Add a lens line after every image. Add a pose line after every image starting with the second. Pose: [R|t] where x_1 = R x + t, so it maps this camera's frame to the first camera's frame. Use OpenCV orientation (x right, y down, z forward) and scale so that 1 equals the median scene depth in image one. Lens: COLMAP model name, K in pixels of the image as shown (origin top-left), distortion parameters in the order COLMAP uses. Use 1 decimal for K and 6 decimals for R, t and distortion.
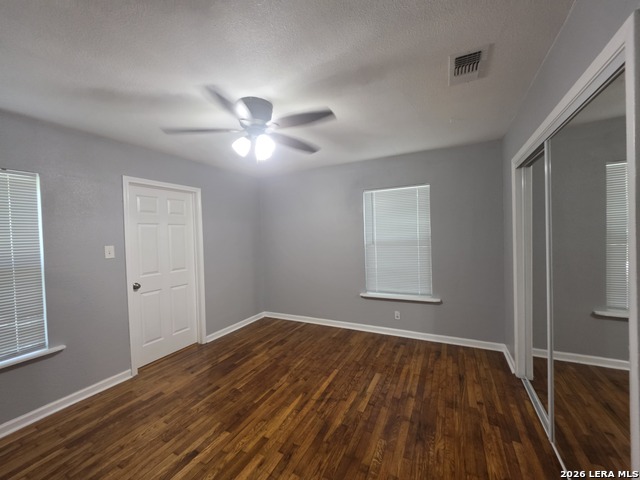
lens RADIAL K [[258.3, 0, 318.4], [0, 258.3, 241.2], [0, 0, 1]] dist [0.001543, 0.000090]
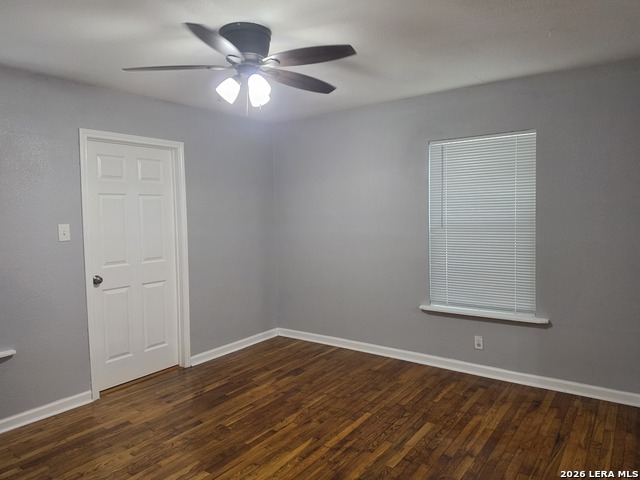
lens RADIAL K [[425.3, 0, 311.2], [0, 425.3, 236.7], [0, 0, 1]] dist [0.027560, -0.031712]
pose [[0.988396, 0.020744, -0.150477, 0.088361], [-0.014921, 0.999099, 0.039720, -0.006484], [0.151165, -0.037014, 0.987815, -0.119981]]
